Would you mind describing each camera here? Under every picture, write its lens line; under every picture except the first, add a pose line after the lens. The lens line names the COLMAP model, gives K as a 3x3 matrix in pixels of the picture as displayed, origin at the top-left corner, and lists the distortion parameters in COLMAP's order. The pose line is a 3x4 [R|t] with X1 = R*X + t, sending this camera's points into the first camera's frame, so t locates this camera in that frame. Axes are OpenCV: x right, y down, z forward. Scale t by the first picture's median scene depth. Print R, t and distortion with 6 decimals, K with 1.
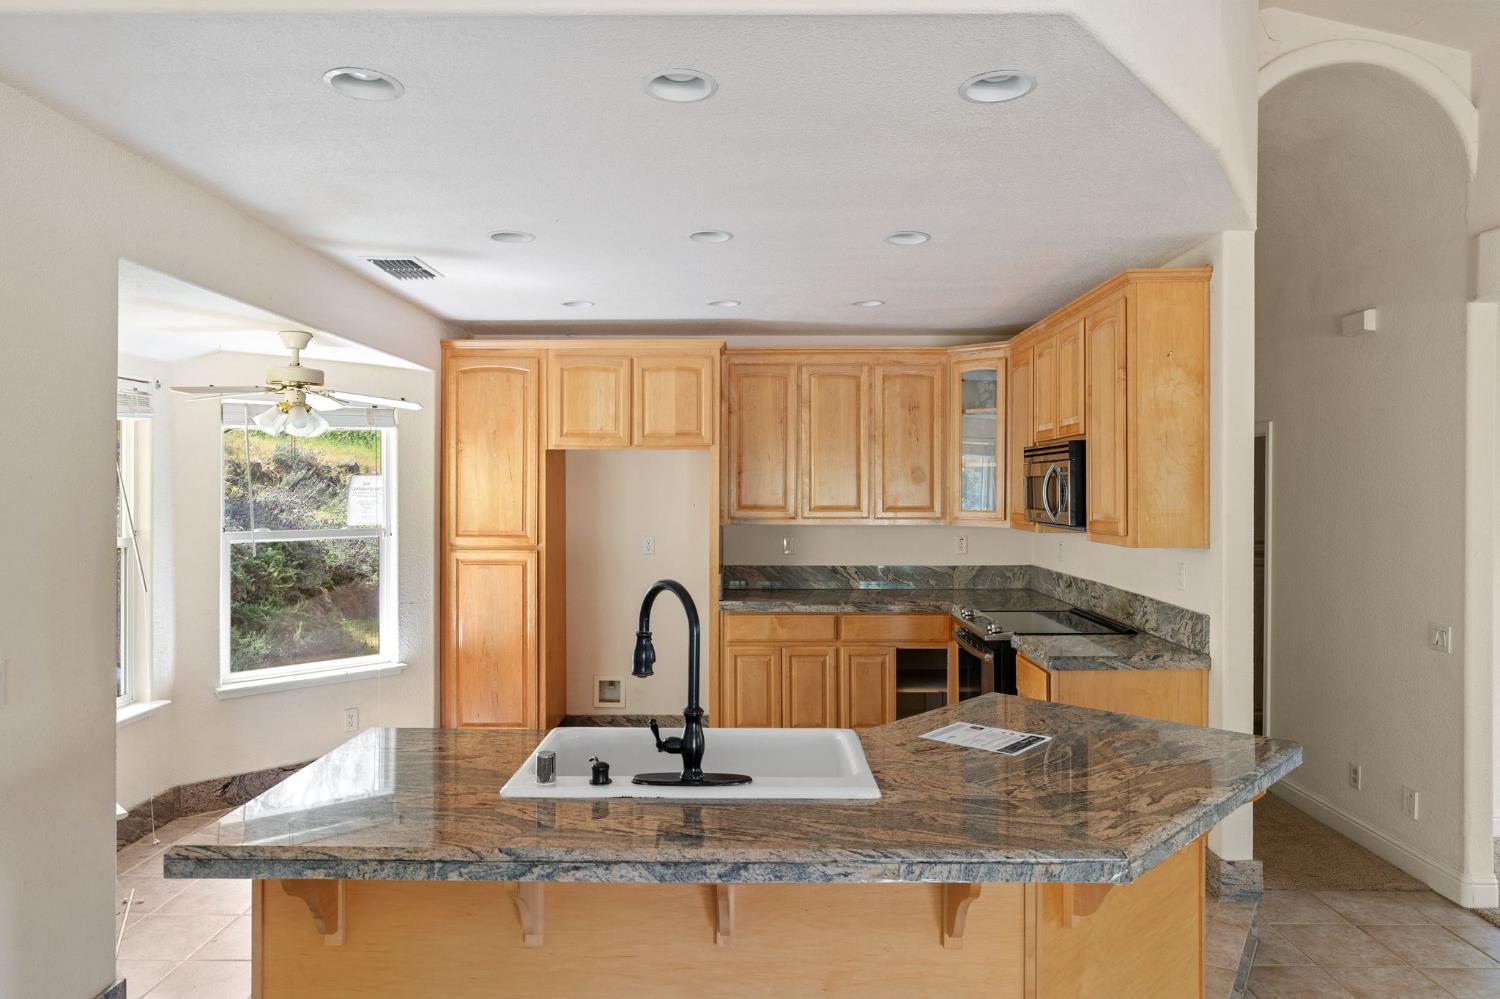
lens RADIAL K [[957.7, 0, 750.0], [0, 957.7, 491.2], [0, 0, 1]] dist [-0.006015, 0.000348]
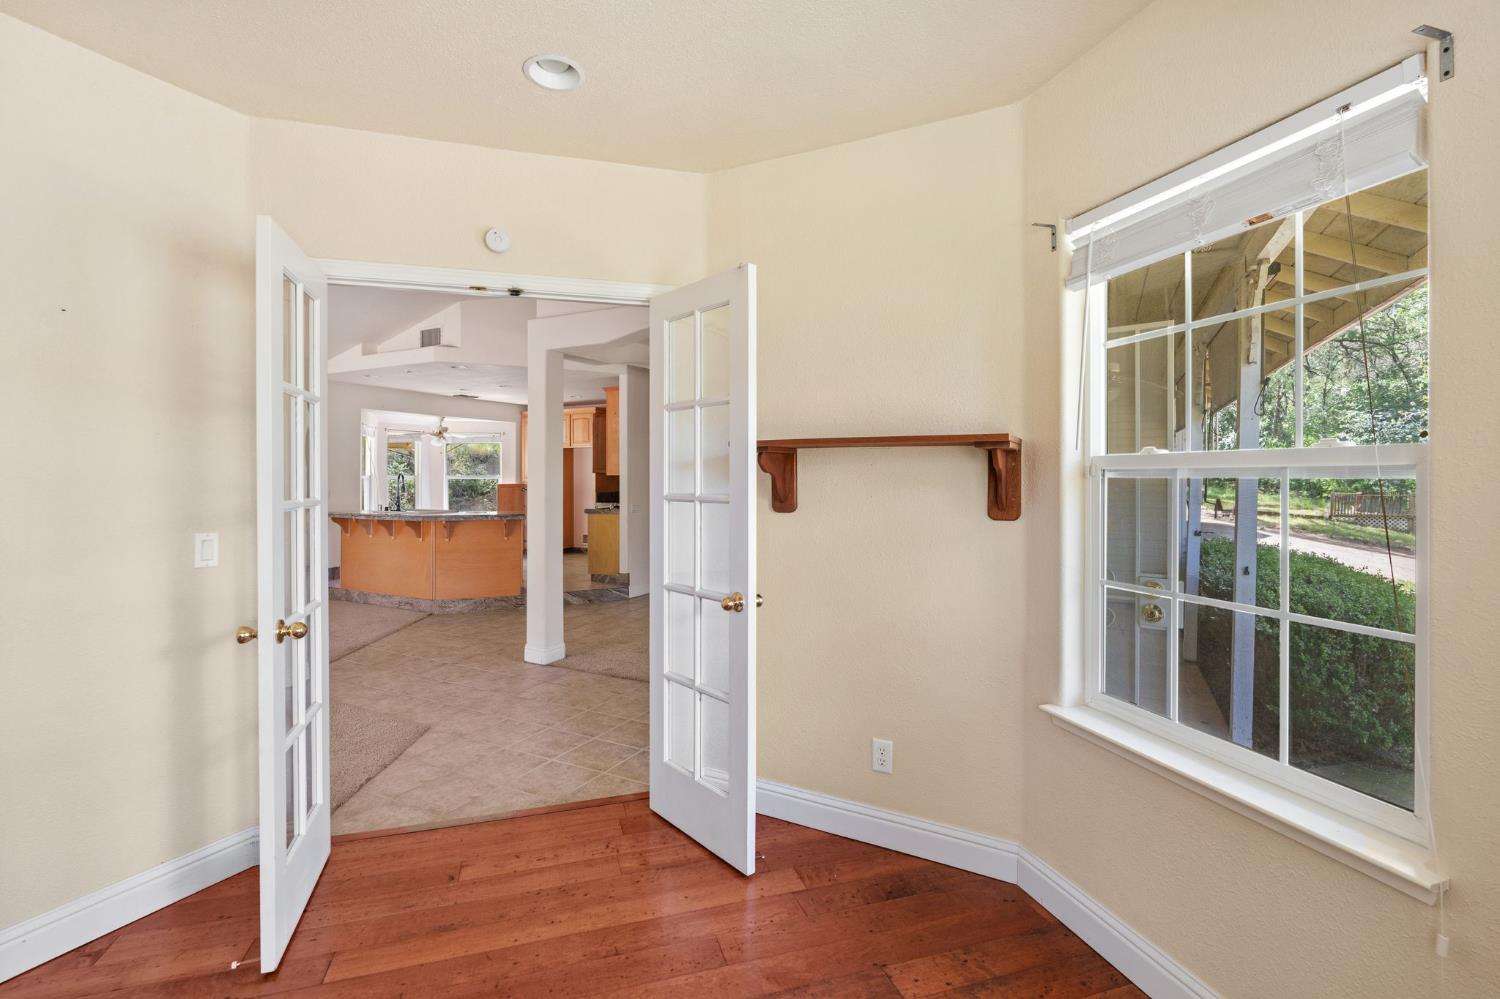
lens RADIAL K [[678.9, 0, 735.3], [0, 678.9, 482.4], [0, 0, 1]] dist [-0.001960, 0.000123]
pose [[0.886634, 0.004299, -0.462452, 1.273196], [-0.001674, 0.999980, 0.006086, 0.046713], [0.462469, -0.004622, 0.886623, -0.557751]]
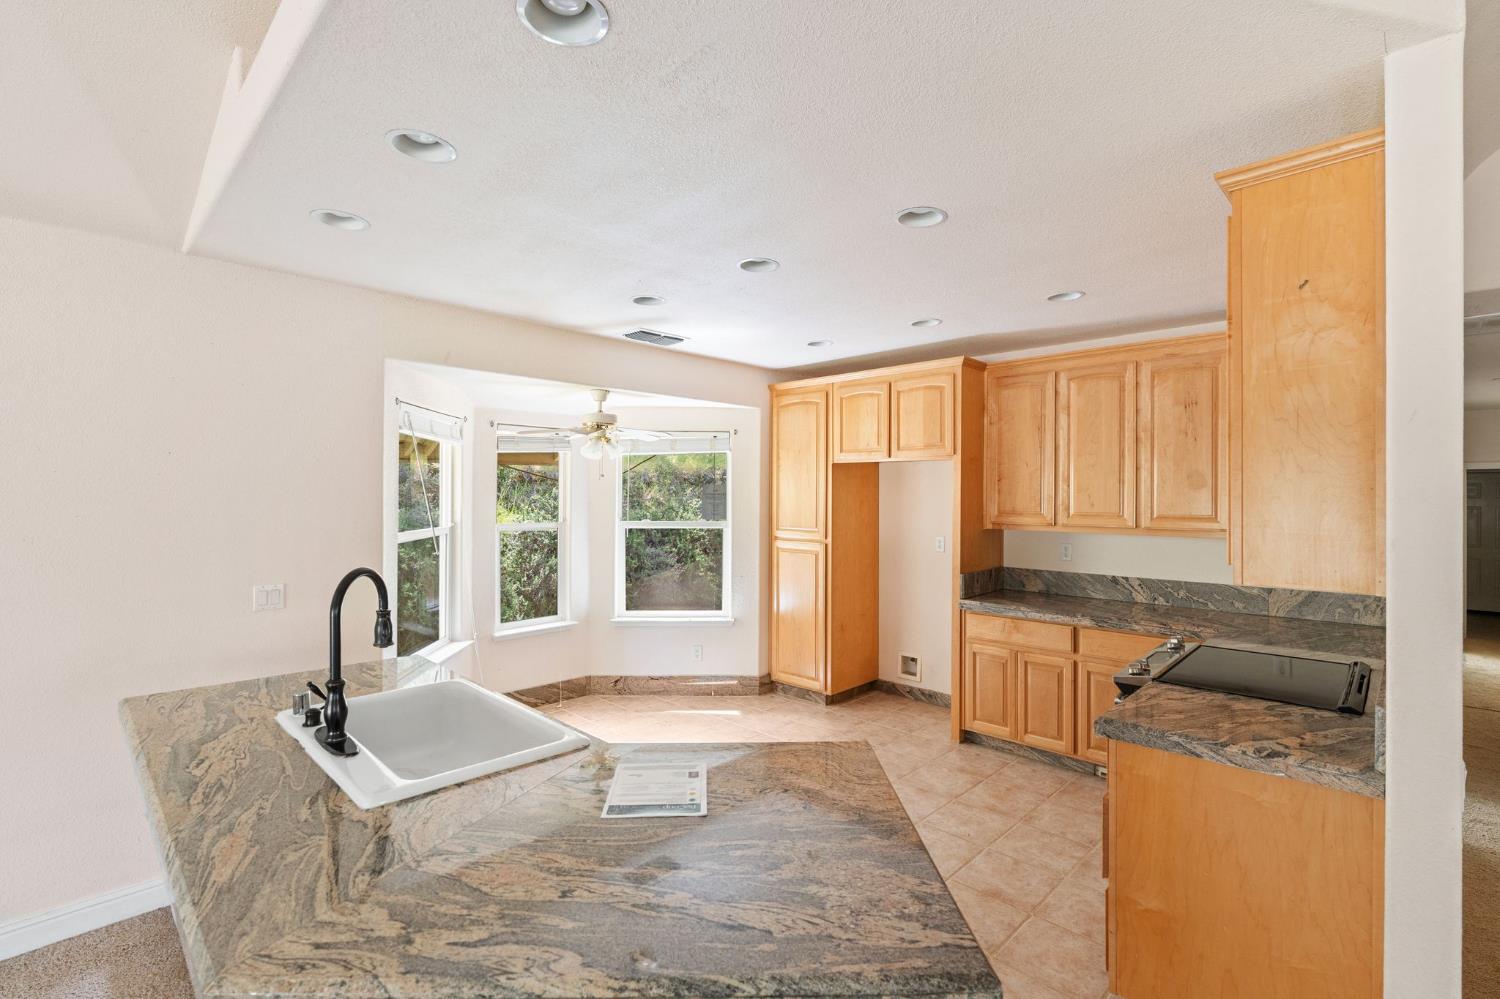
lens RADIAL K [[682.1, 0, 751.4], [0, 682.1, 492.8], [0, 0, 1]] dist [-0.008495, 0.000181]
pose [[0.721355, 0.001959, -0.692563, 0.343555], [-0.006564, 0.999970, -0.004009, -0.000337], [0.692535, 0.007438, 0.721346, 0.296373]]
